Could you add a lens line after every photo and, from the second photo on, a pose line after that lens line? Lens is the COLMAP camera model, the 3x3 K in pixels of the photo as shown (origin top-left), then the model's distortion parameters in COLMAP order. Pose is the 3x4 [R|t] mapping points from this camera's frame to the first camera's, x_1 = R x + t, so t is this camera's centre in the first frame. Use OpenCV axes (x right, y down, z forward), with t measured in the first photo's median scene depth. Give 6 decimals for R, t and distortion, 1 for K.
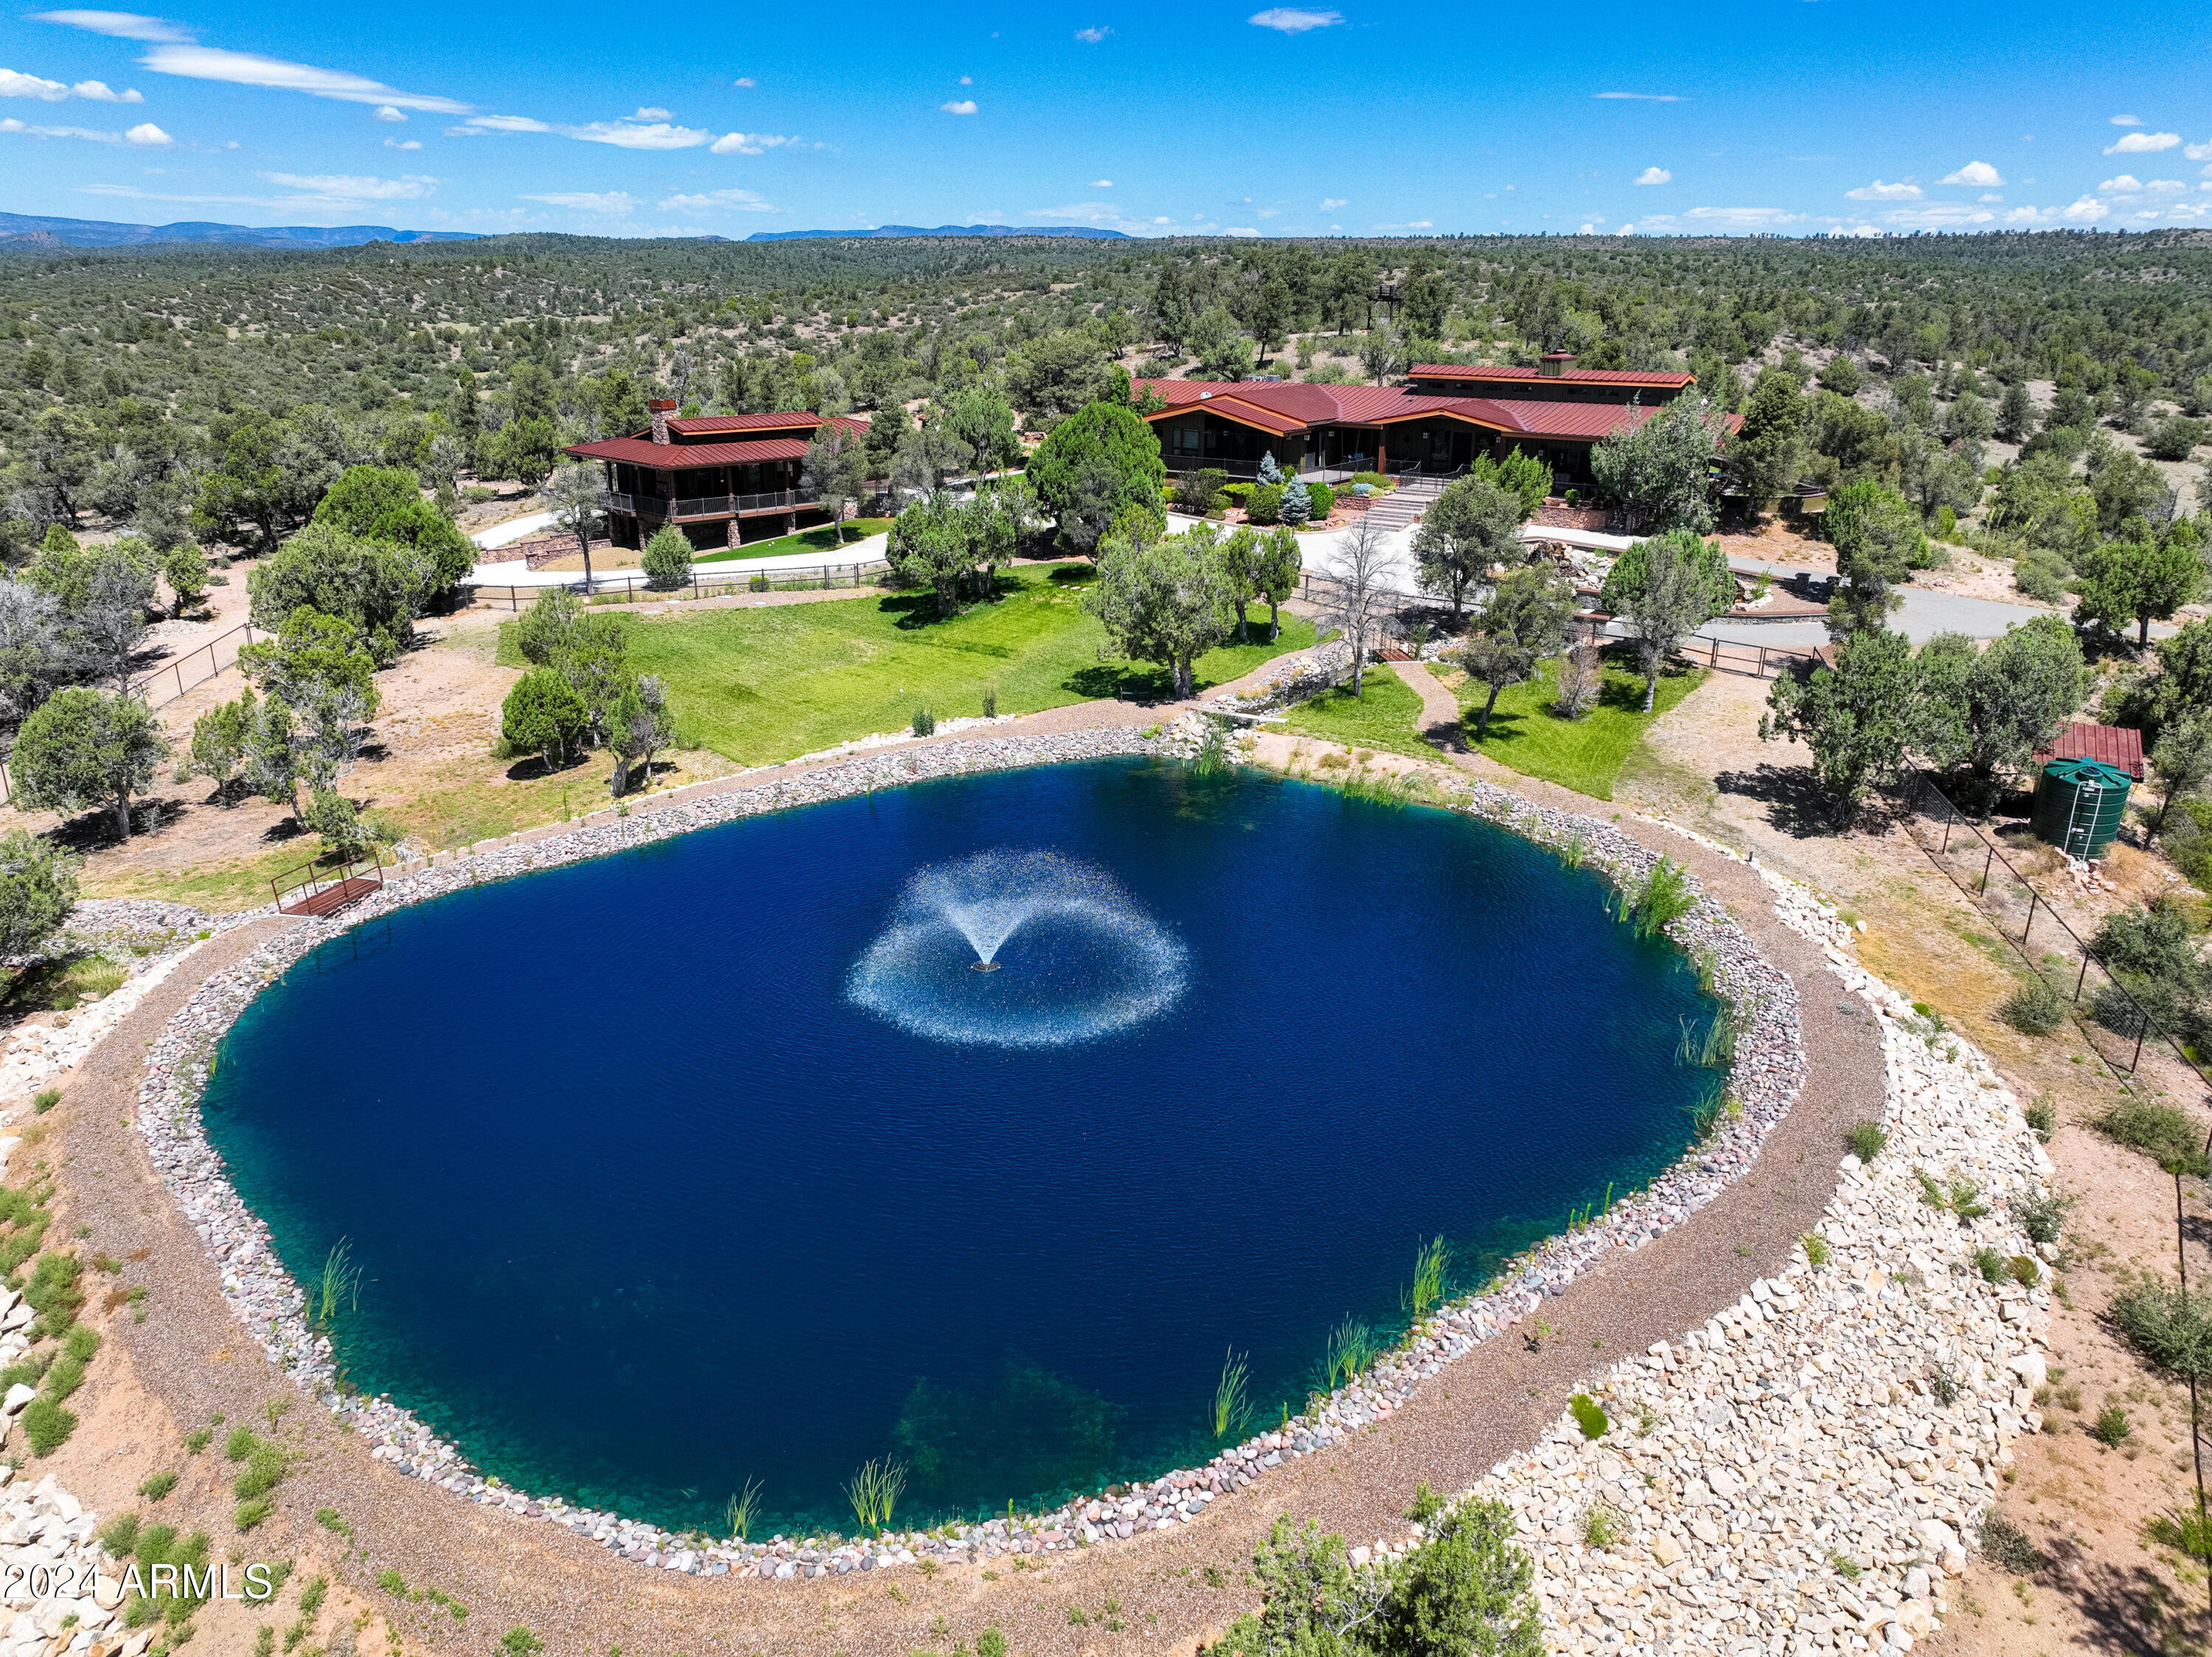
lens RADIAL K [[1560.2, 0, 1109.1], [0, 1560.2, 843.1], [0, 0, 1]] dist [-0.002151, 0.024315]
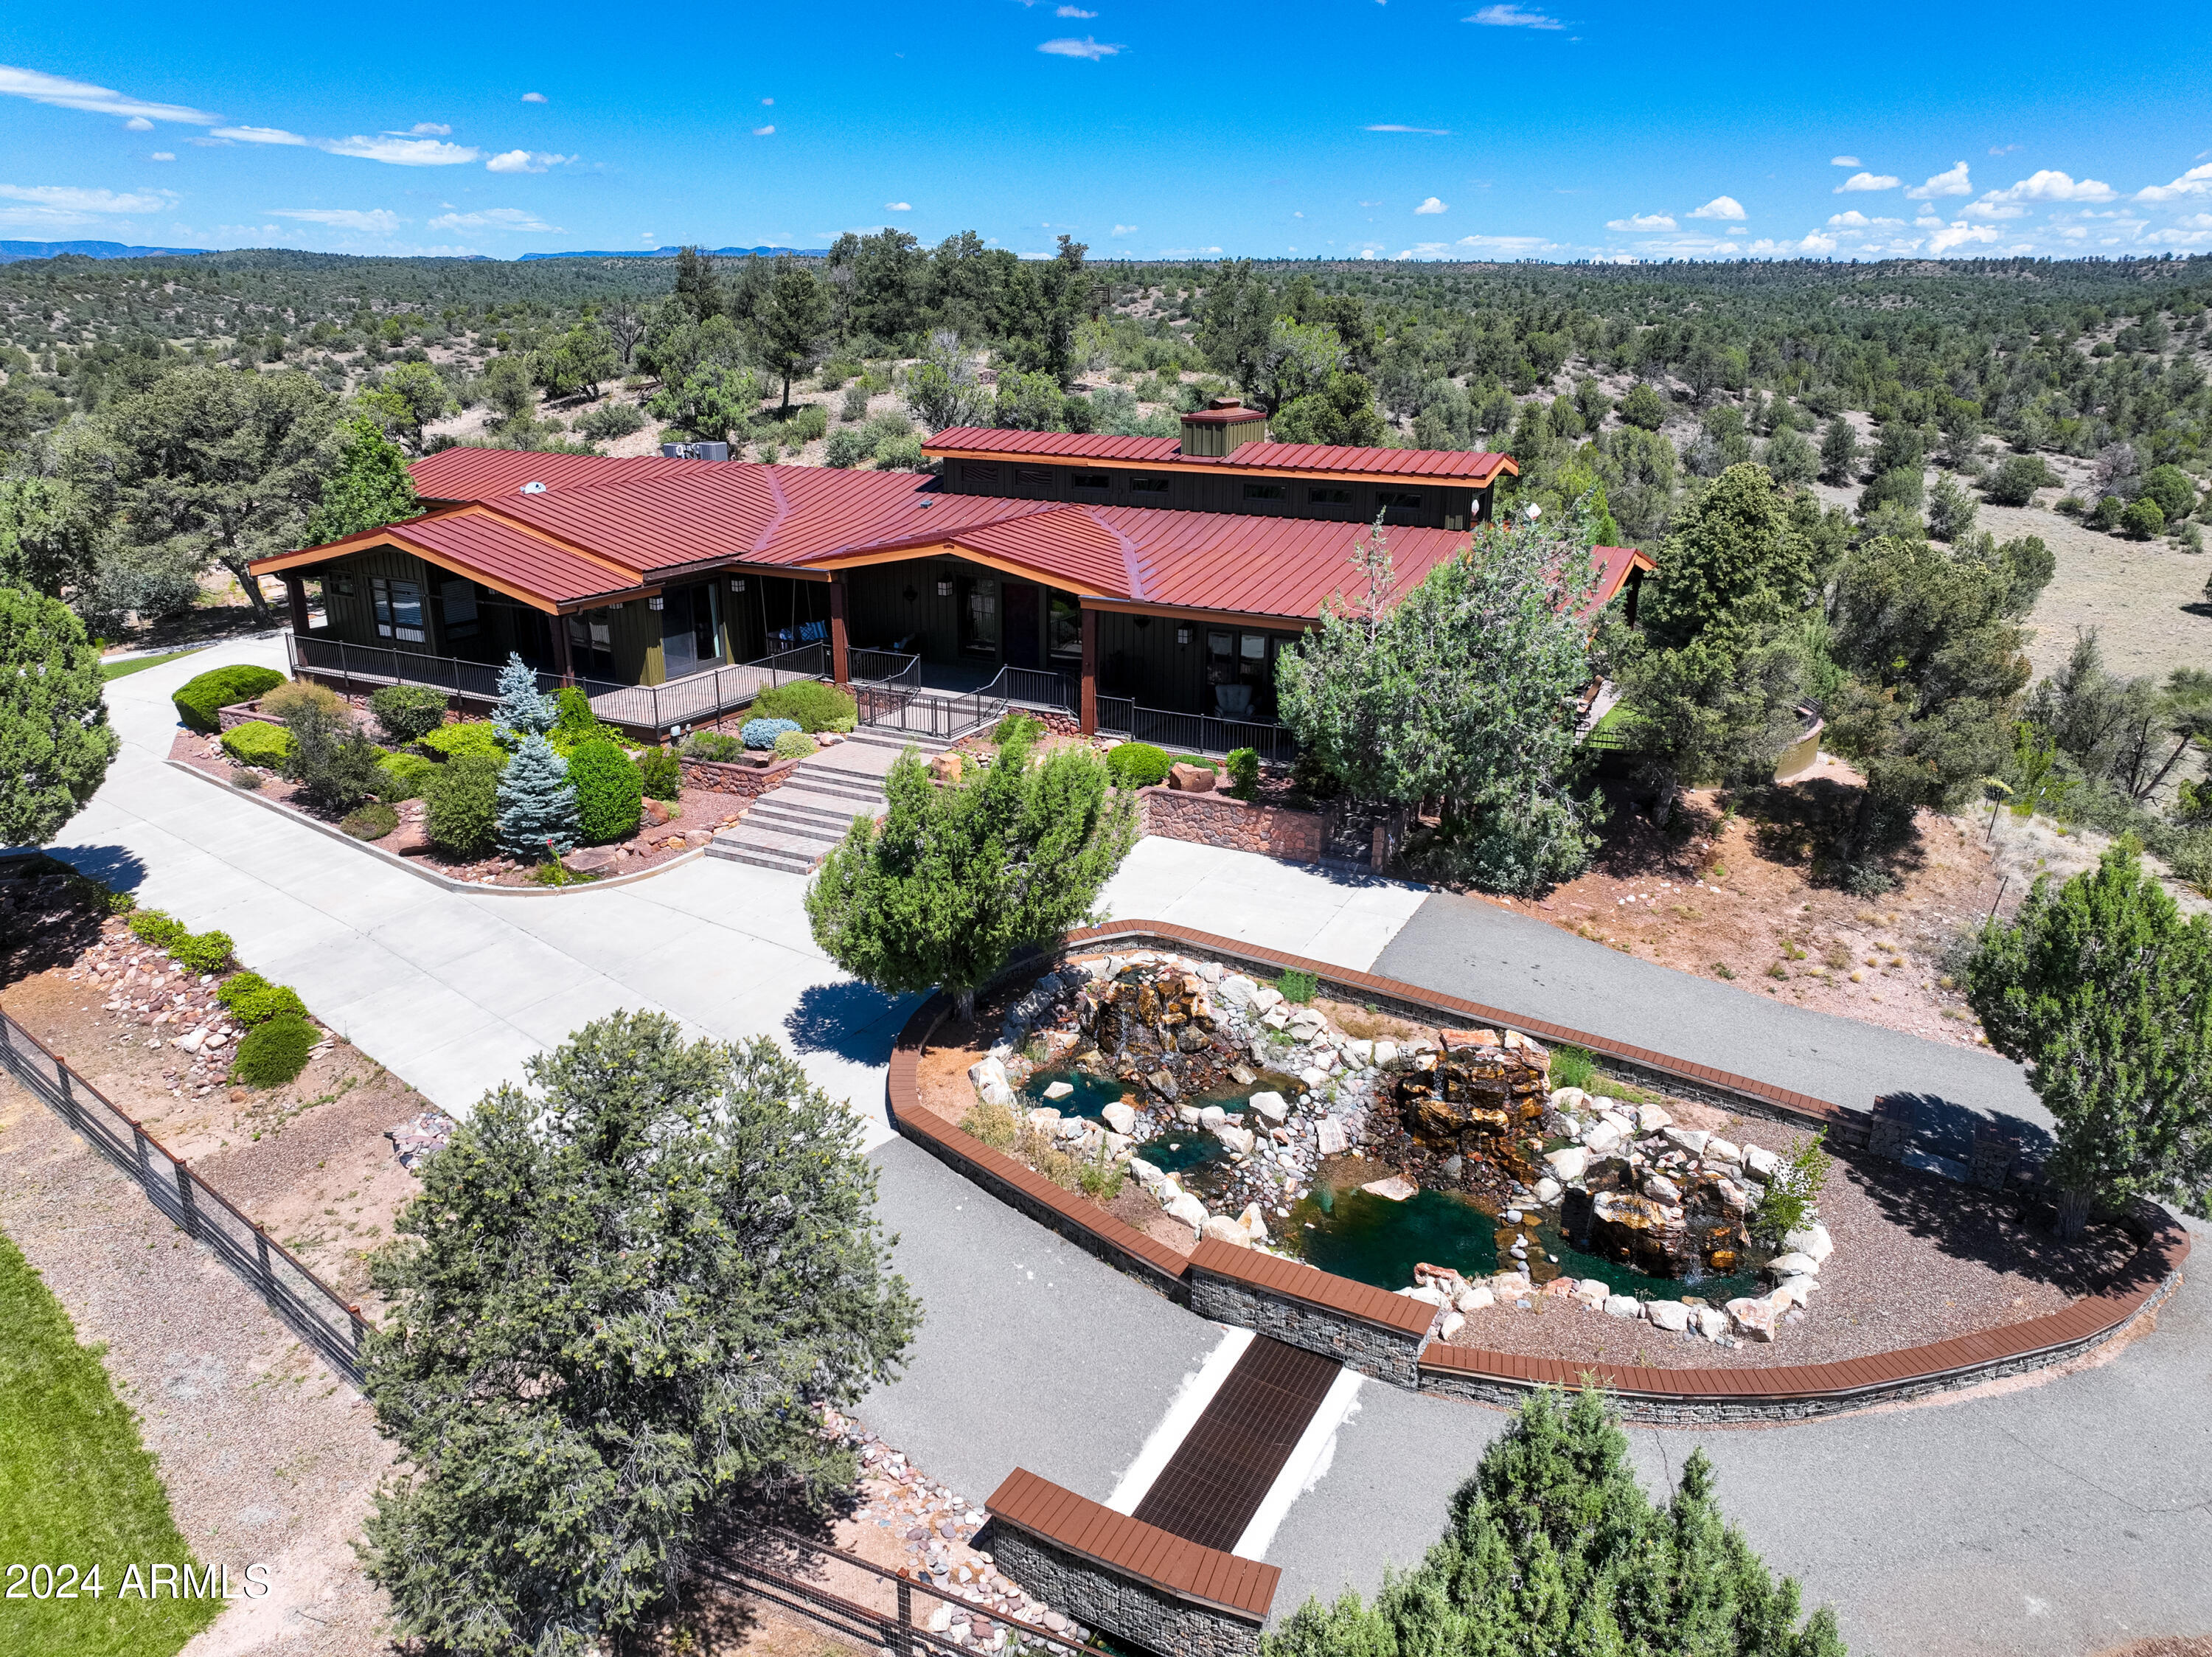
lens RADIAL K [[1560.2, 0, 1101.7], [0, 1560.2, 847.8], [0, 0, 1]] dist [-0.002151, 0.024315]
pose [[0.992507, -0.037656, 0.116237, 0.064177], [0.038893, 0.999208, -0.008396, -0.060090], [-0.115829, 0.012854, 0.993186, 0.181862]]
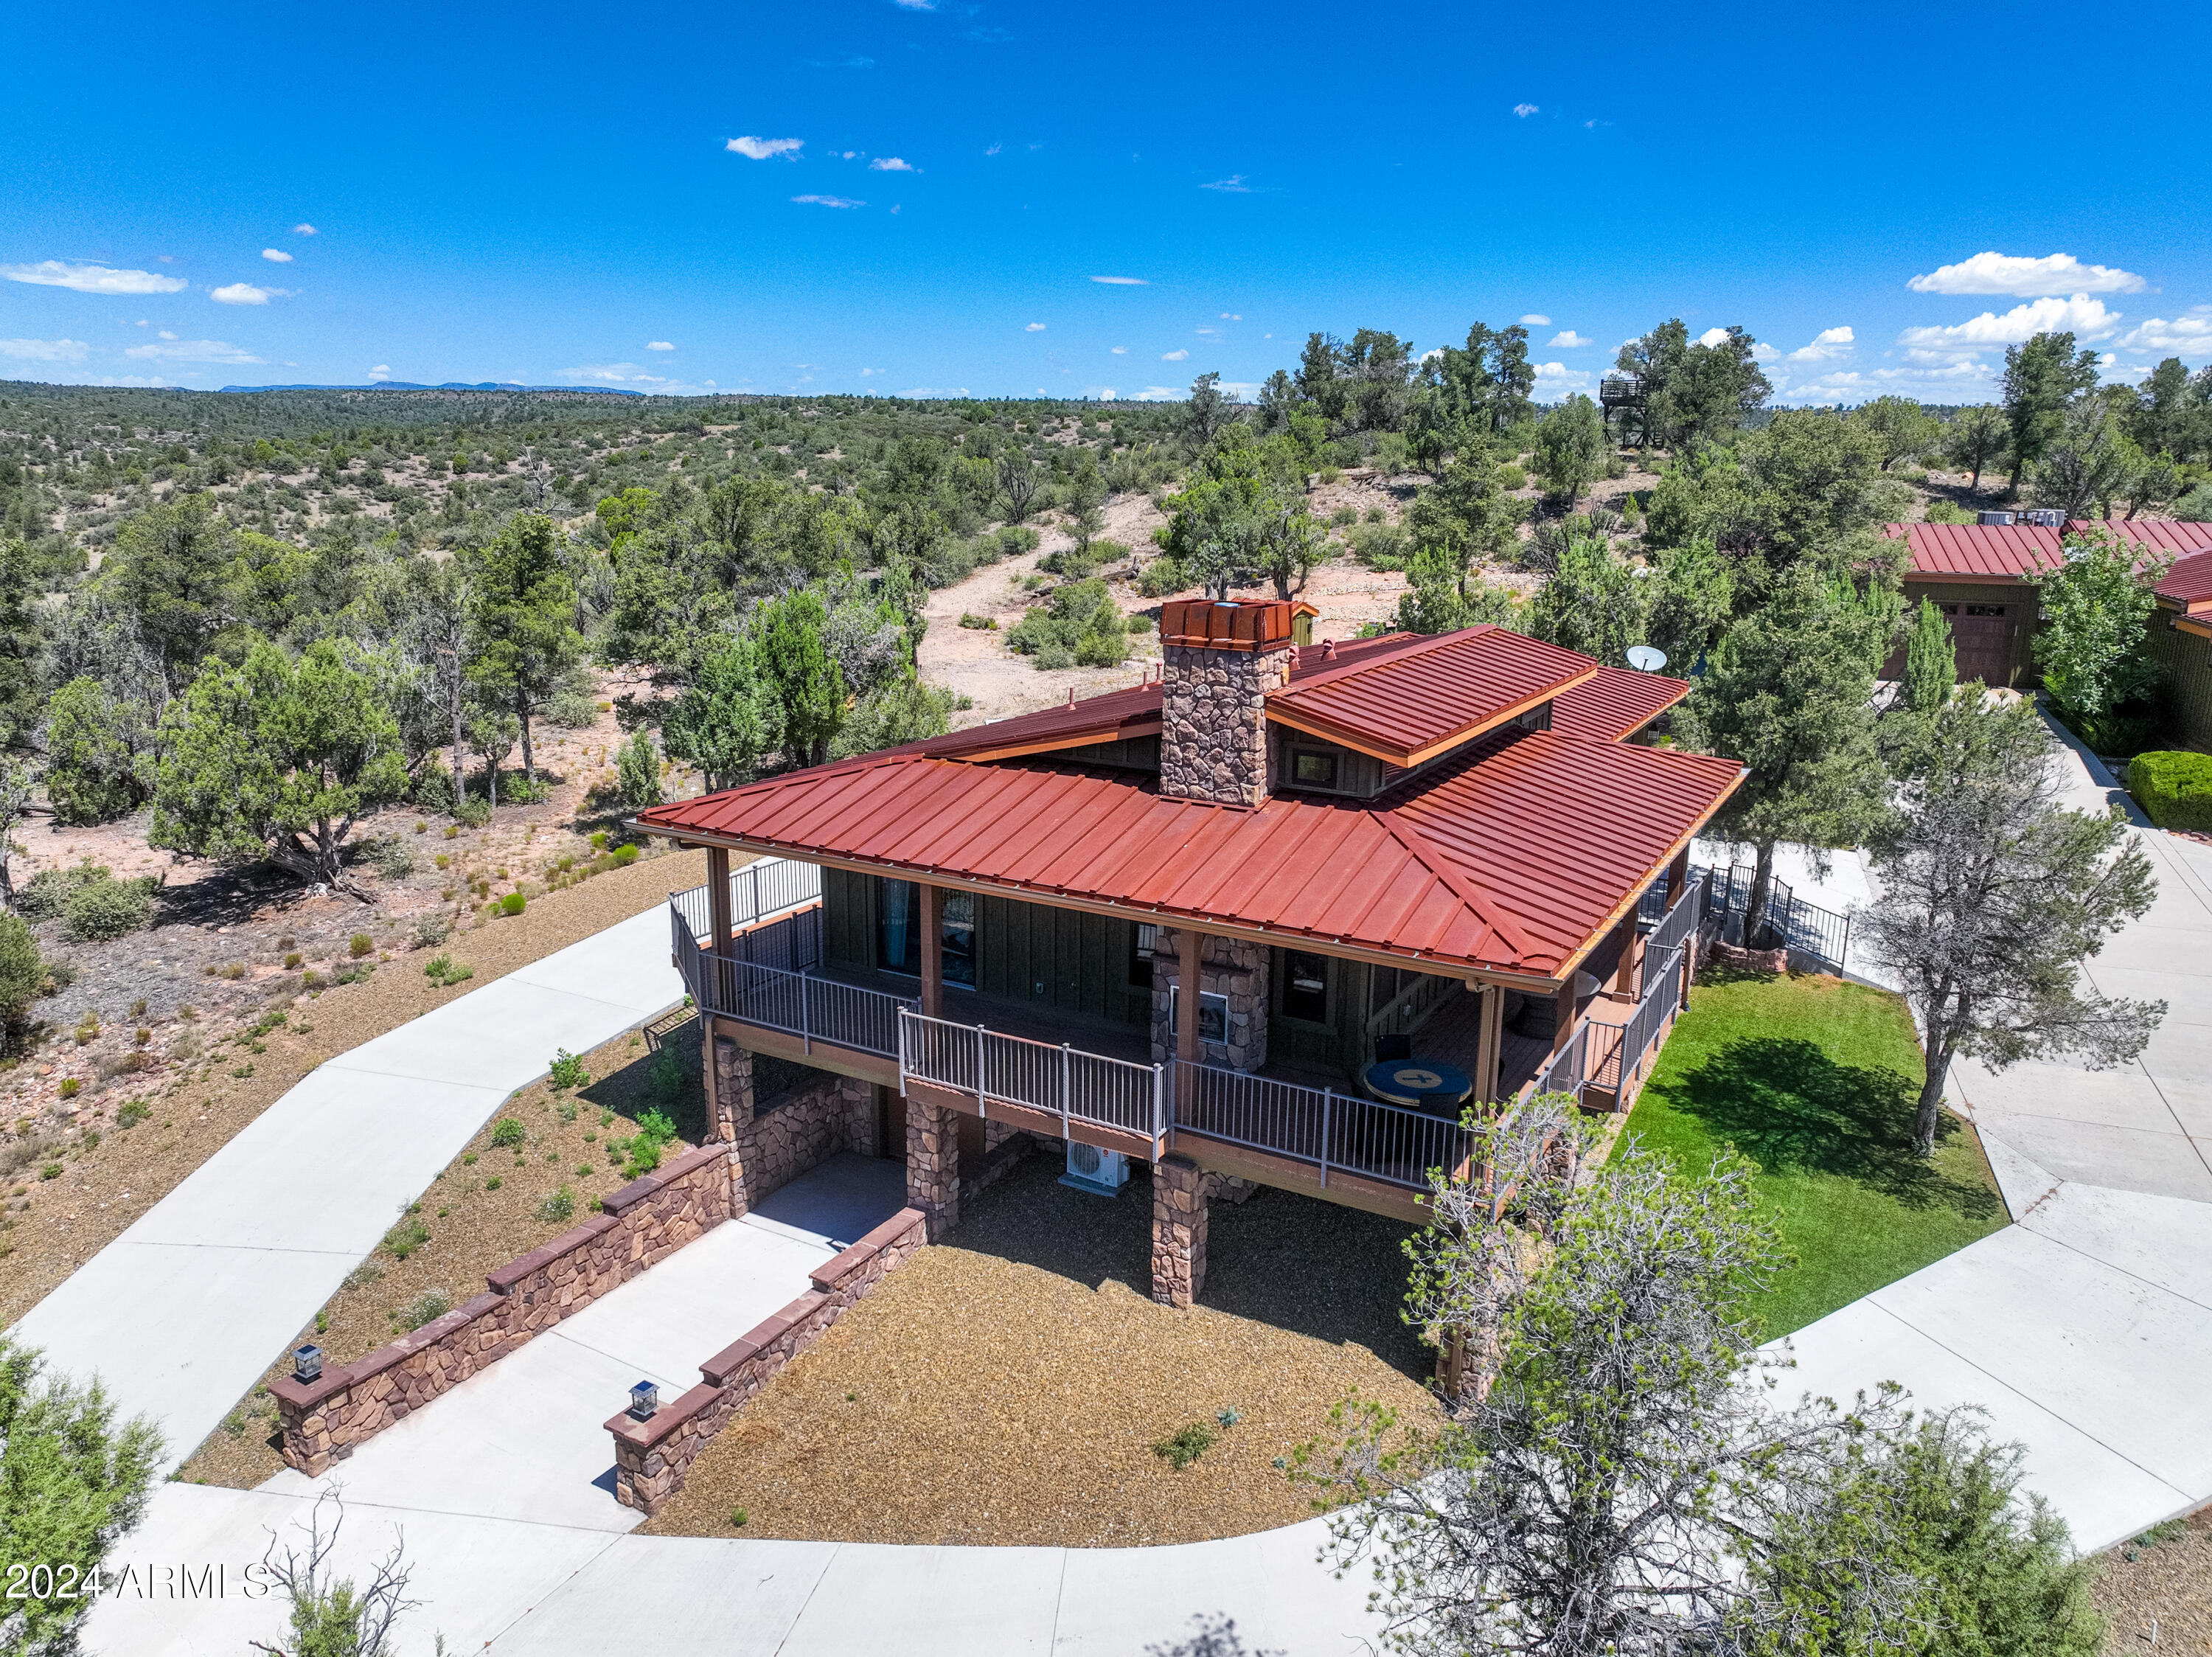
lens RADIAL K [[1560.2, 0, 1112.6], [0, 1560.2, 821.5], [0, 0, 1]] dist [-0.002151, 0.024315]
pose [[0.957449, -0.060497, 0.282189, -0.113183], [0.090514, 0.991395, -0.094569, -0.072330], [-0.274040, 0.116087, 0.954686, 0.246389]]
